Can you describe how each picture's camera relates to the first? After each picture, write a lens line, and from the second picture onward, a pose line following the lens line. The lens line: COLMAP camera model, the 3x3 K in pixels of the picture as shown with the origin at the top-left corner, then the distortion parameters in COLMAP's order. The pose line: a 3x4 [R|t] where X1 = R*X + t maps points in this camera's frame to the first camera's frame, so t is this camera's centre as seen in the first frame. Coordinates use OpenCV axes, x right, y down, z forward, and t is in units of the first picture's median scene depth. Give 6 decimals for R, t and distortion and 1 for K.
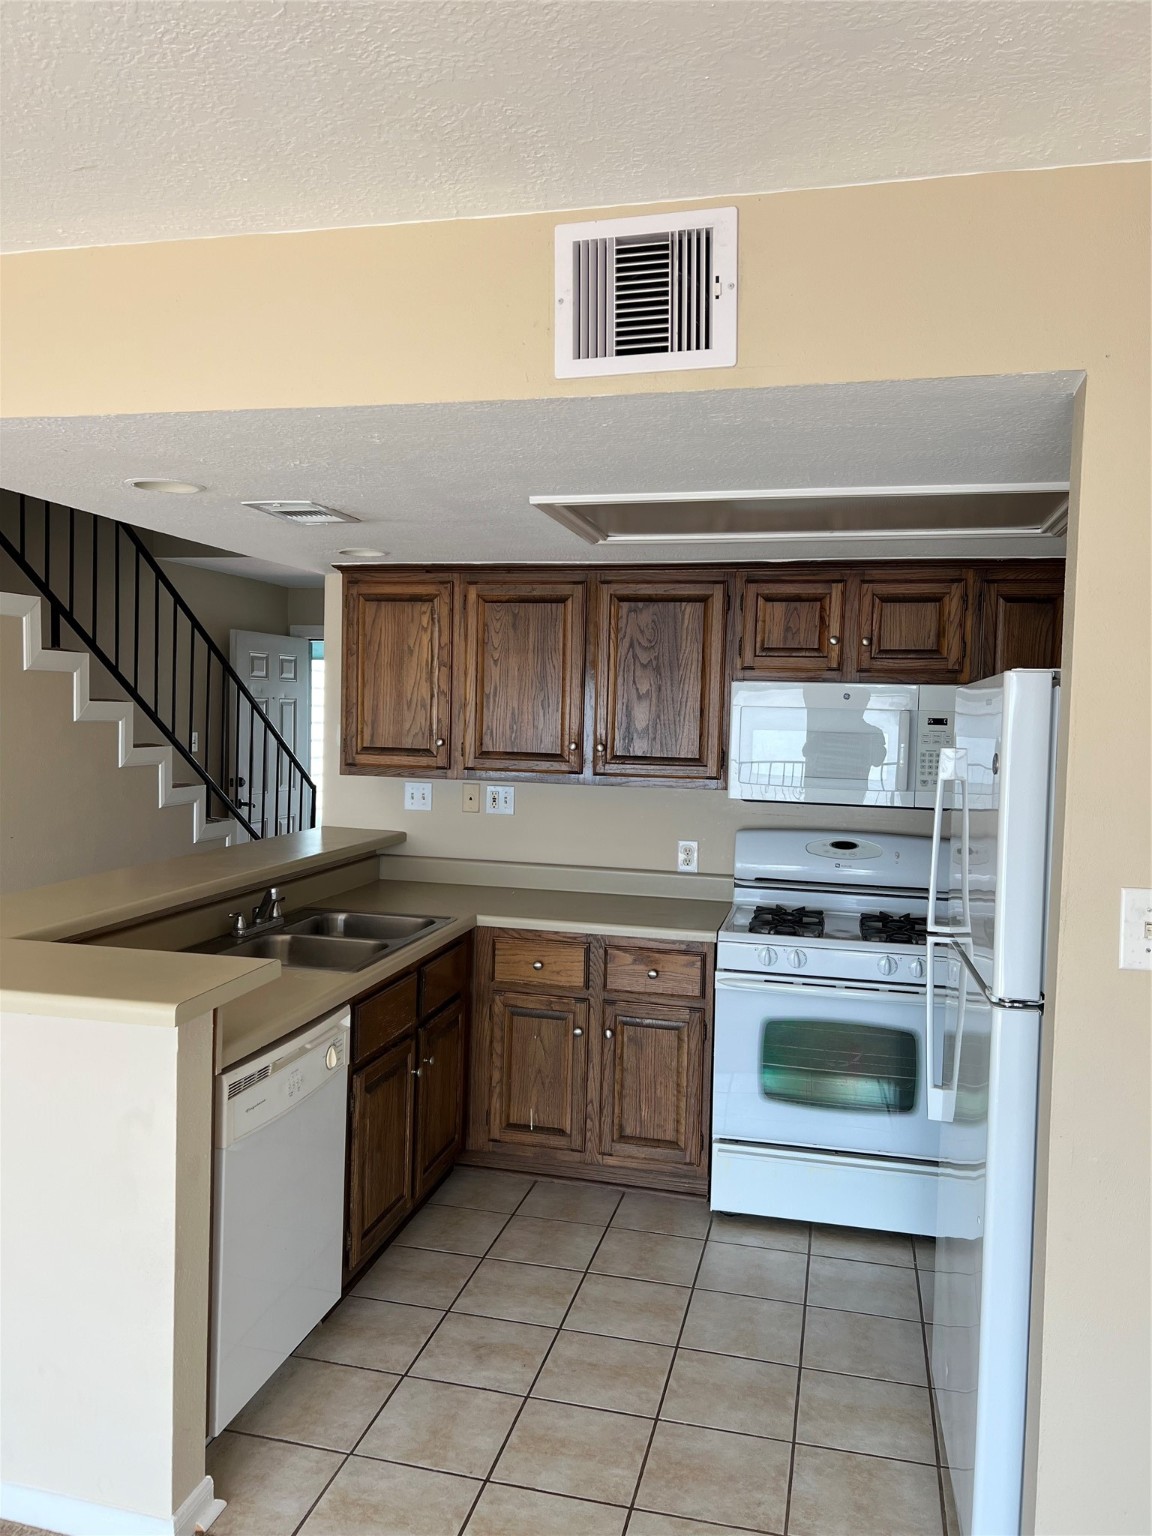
lens RADIAL K [[1157.9, 0, 576.0], [0, 1157.9, 768.0], [0, 0, 1]] dist [0.081300, -0.037515]
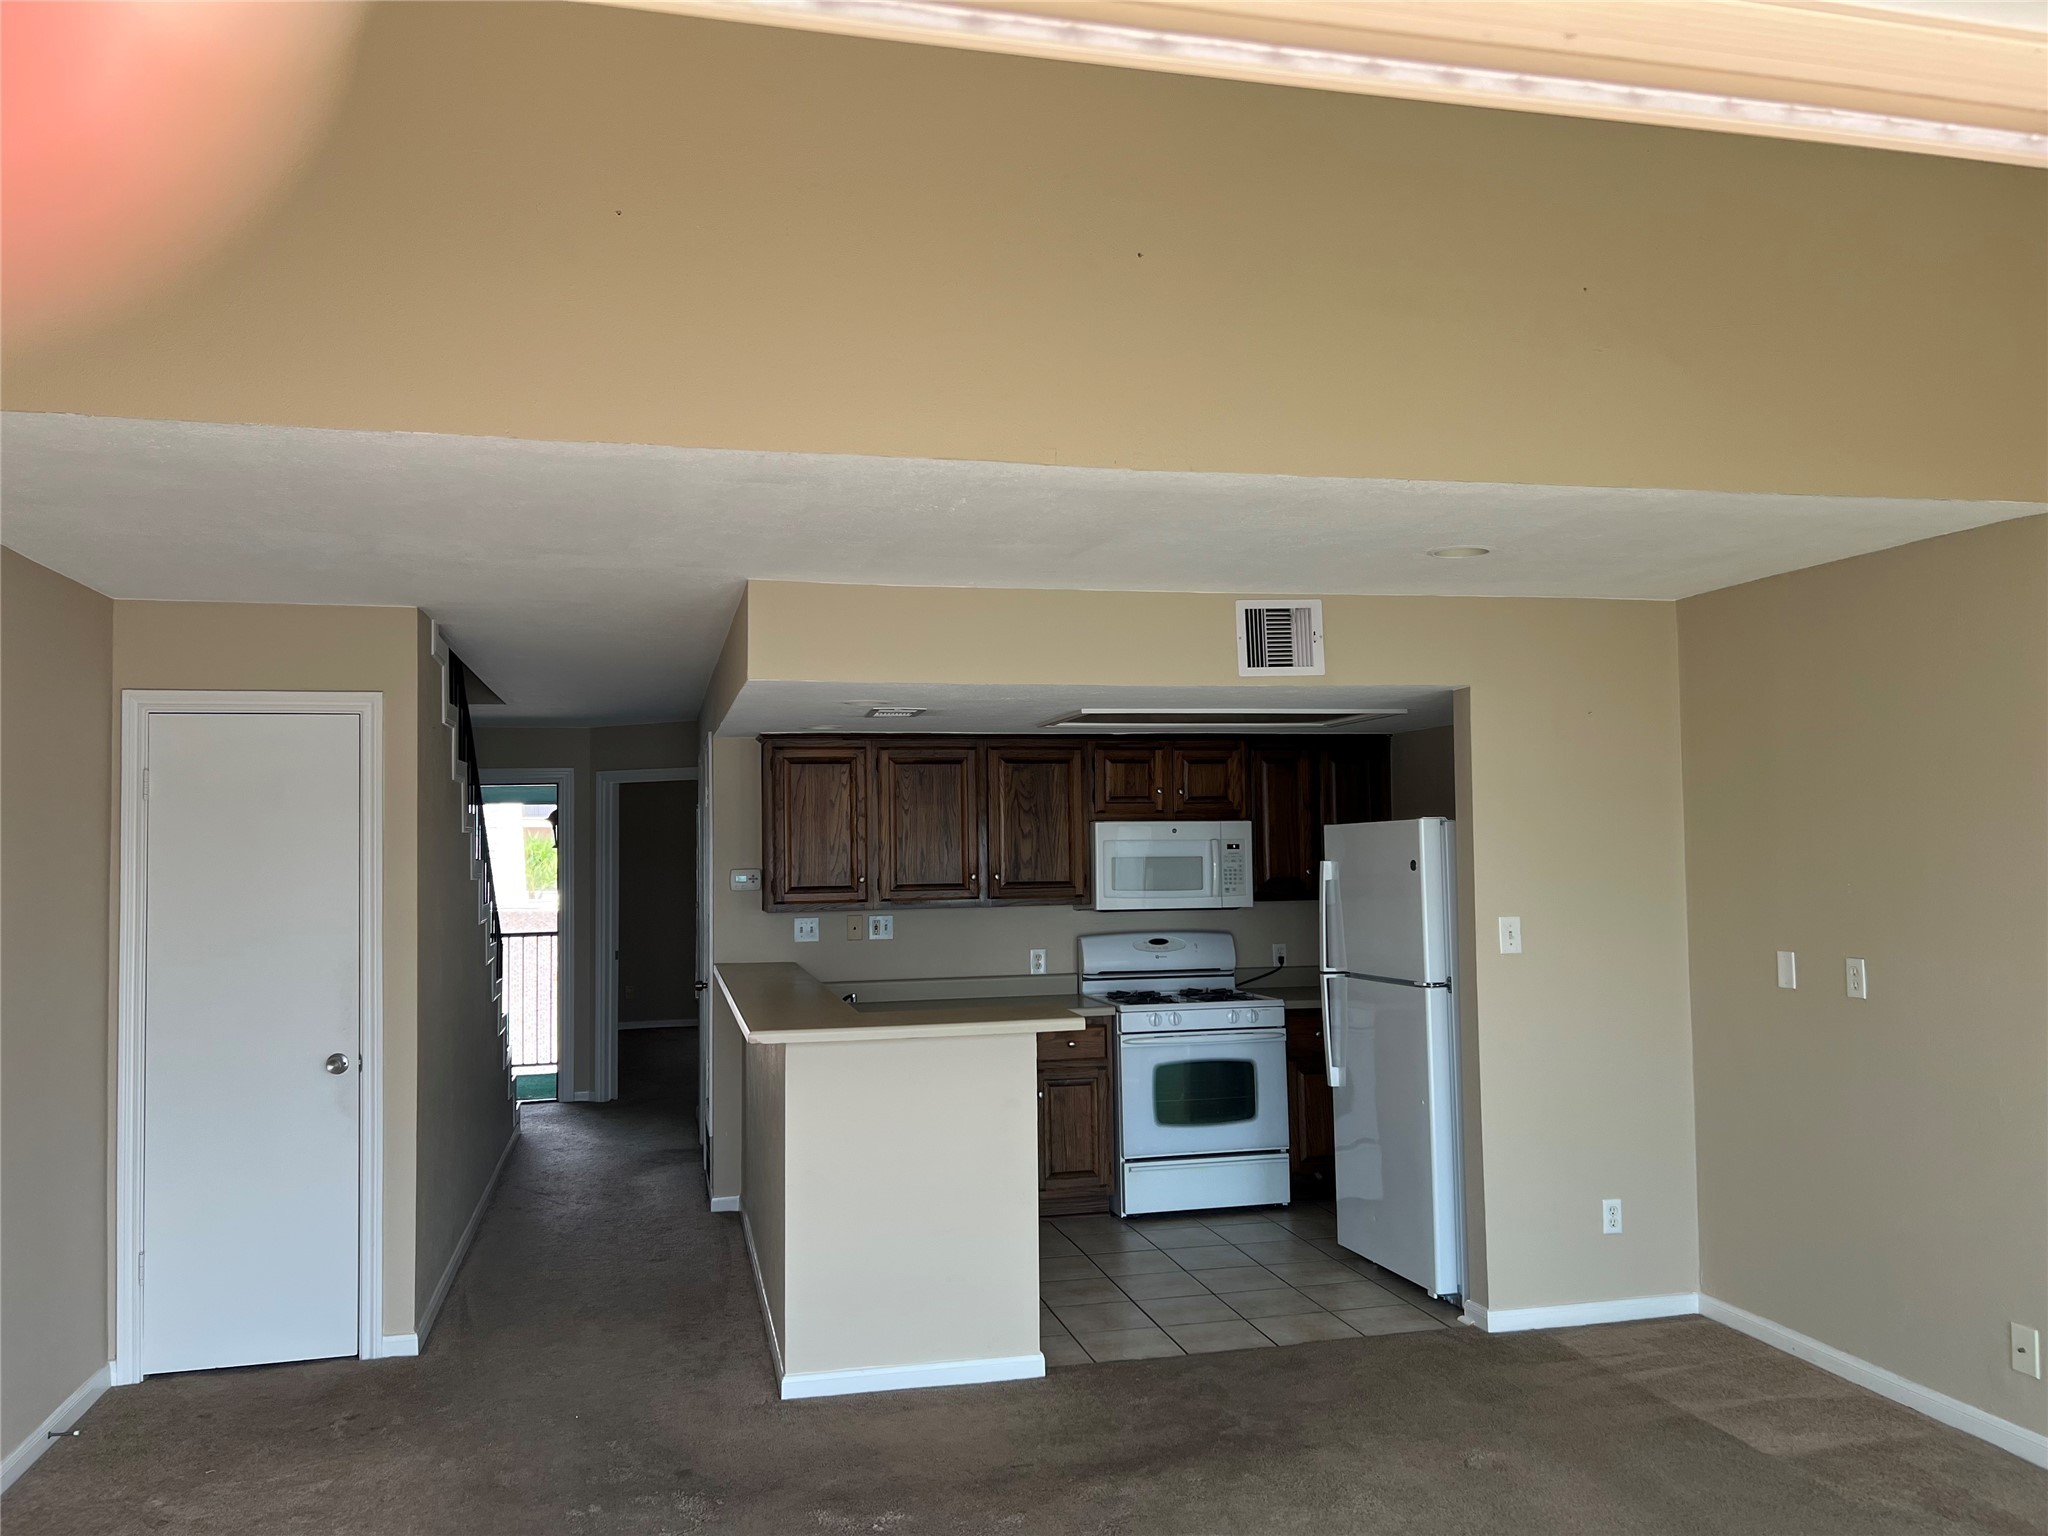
lens RADIAL K [[1543.9, 0, 1024.0], [0, 1543.9, 768.0], [0, 0, 1]] dist [0.081300, -0.037515]
pose [[0.886268, -0.014444, 0.462947, -0.743765], [0.059387, 0.994807, -0.082653, 0.005763], [-0.459349, 0.100746, 0.882524, -0.531138]]
